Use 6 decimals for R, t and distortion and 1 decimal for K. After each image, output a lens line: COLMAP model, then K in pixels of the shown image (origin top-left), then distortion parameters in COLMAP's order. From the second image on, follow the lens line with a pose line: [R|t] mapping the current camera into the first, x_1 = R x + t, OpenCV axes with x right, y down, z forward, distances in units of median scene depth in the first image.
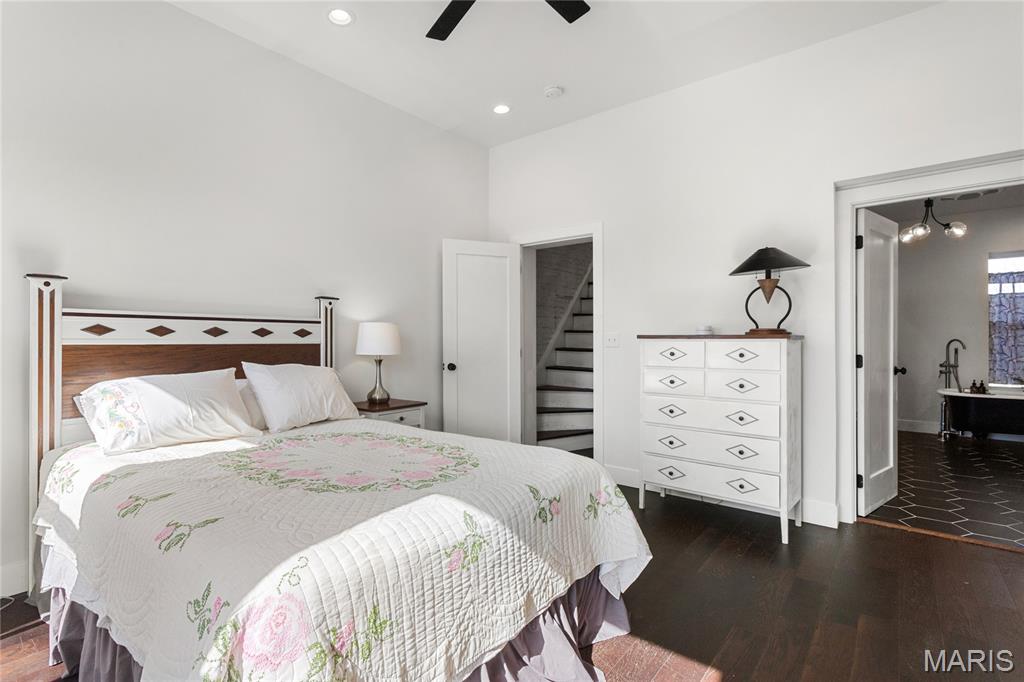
lens RADIAL K [[488.3, 0, 482.4], [0, 488.3, 341.7], [0, 0, 1]] dist [0.003807, 0.000247]
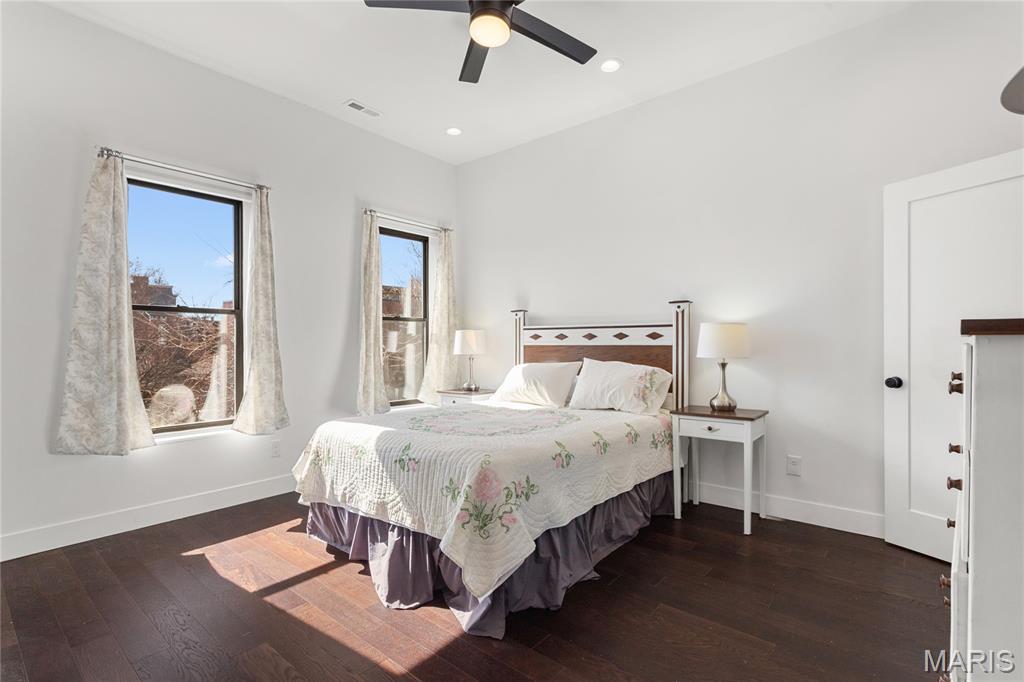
lens RADIAL K [[488.3, 0, 482.4], [0, 488.3, 341.7], [0, 0, 1]] dist [0.003807, 0.000247]
pose [[-0.021672, -0.001186, -0.999764, 1.517509], [0.002883, 0.999995, -0.001249, -0.007356], [0.999761, -0.002910, -0.021669, 1.221895]]
